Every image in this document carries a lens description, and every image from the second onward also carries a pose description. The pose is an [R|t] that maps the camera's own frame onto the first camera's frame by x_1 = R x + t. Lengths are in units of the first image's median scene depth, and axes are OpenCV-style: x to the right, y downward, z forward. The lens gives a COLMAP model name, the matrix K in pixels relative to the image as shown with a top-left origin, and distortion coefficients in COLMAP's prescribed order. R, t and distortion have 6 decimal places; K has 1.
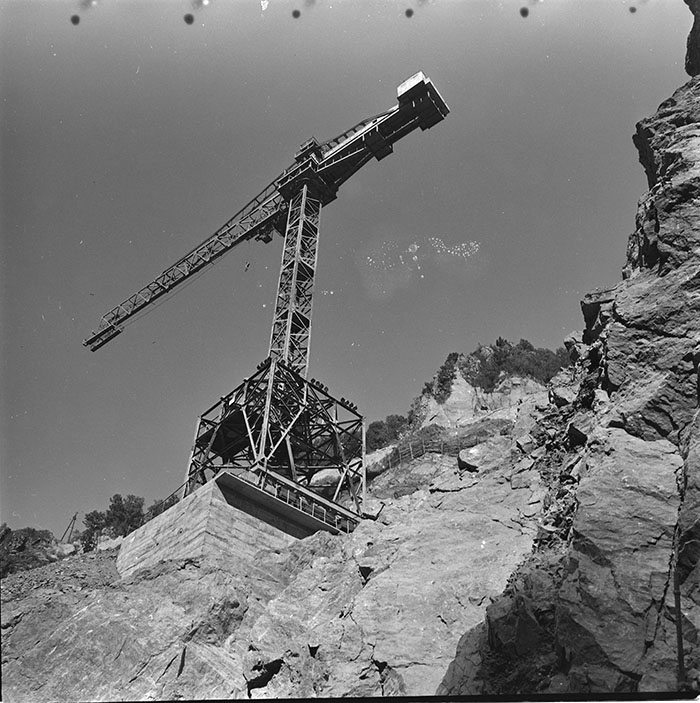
lens RADIAL K [[661.7, 0, 350.8], [0, 661.7, 358.7], [0, 0, 1]] dist [-0.081401, 0.107384]
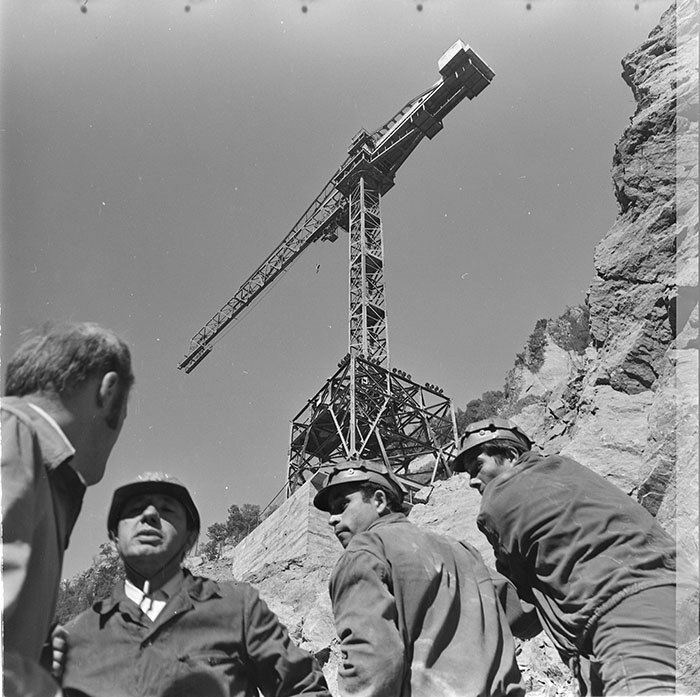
lens RADIAL K [[660.8, 0, 348.4], [0, 660.8, 365.9], [0, 0, 1]] dist [-0.074384, 0.094573]
pose [[0.978313, -0.148412, -0.144492, 0.020026], [0.152205, 0.988227, 0.015496, 0.000519], [0.140491, -0.037152, 0.989385, -0.001894]]
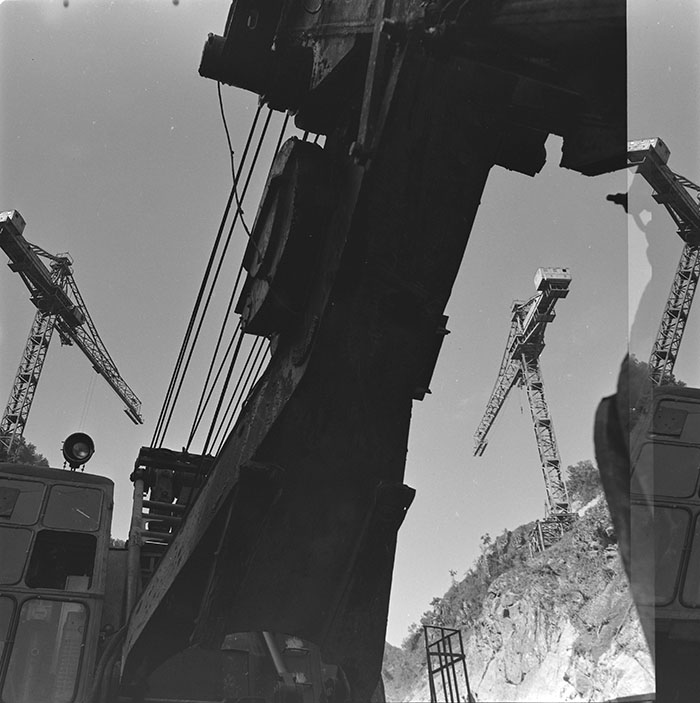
lens RADIAL K [[652.9, 0, 296.4], [0, 652.9, 351.9], [0, 0, 1]] dist [-0.068407, 0.083121]
pose [[0.606908, -0.455377, -0.651379, 0.943510], [0.544923, 0.835030, -0.076047, -0.672306], [0.578551, -0.308798, 0.754932, -0.767692]]
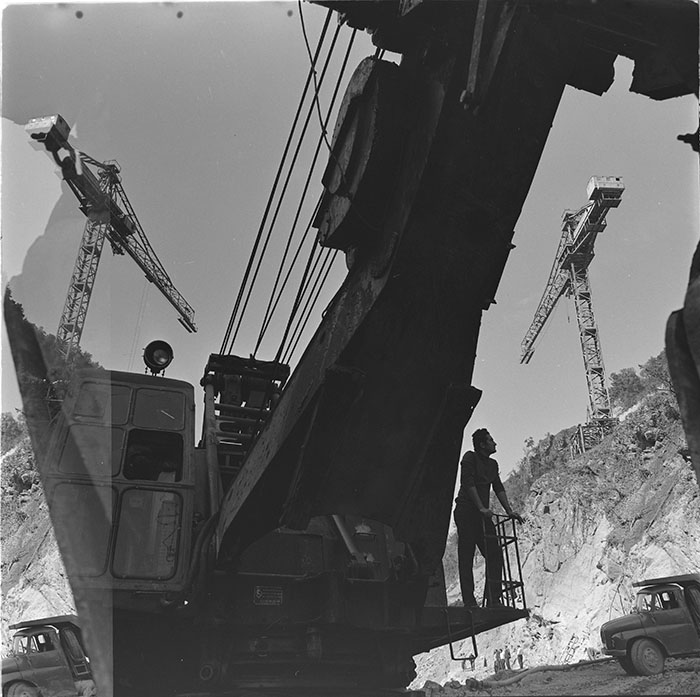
lens RADIAL K [[643.9, 0, 350.0], [0, 643.9, 348.5], [0, 0, 1]] dist [-0.064183, 0.077053]
pose [[0.610390, -0.363188, -0.703931, 0.945883], [0.544745, 0.837638, 0.040185, -0.674908], [0.575045, -0.407991, 0.709131, -0.775900]]
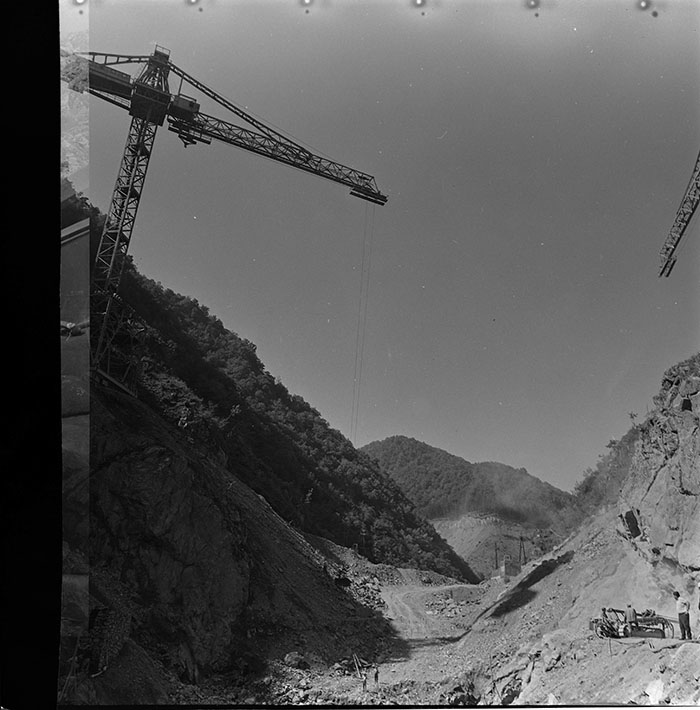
lens RADIAL K [[648.4, 0, 374.5], [0, 648.4, 368.8], [0, 0, 1]] dist [-0.044956, 0.027411]
pose [[0.474323, -0.306308, -0.825344, 0.720501], [0.574868, 0.817805, 0.026864, -0.466889], [0.666742, -0.487206, 0.563991, -0.538414]]
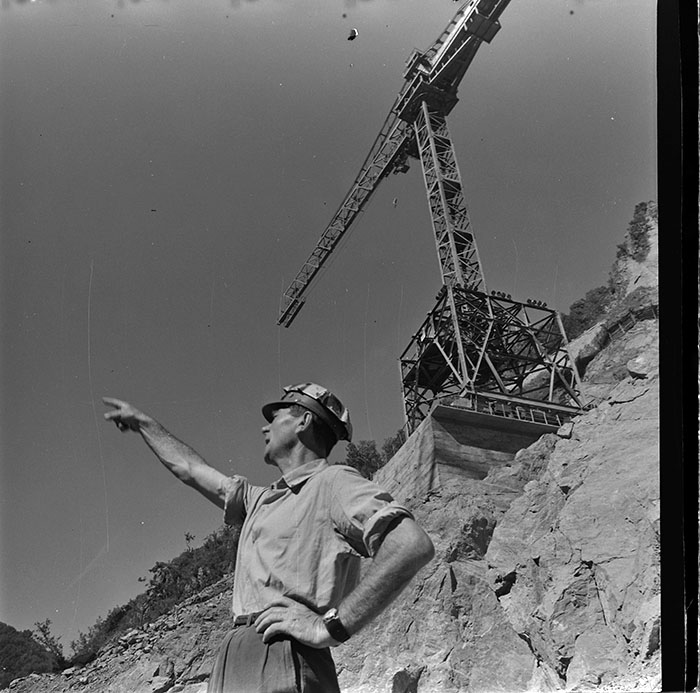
lens RADIAL K [[658.9, 0, 302.0], [0, 658.9, 360.3], [0, 0, 1]] dist [-0.059562, 0.071132]
pose [[0.886070, -0.290183, -0.361488, 0.015286], [0.330524, 0.942264, 0.053773, -0.019849], [0.325013, -0.167127, 0.930825, -0.037501]]
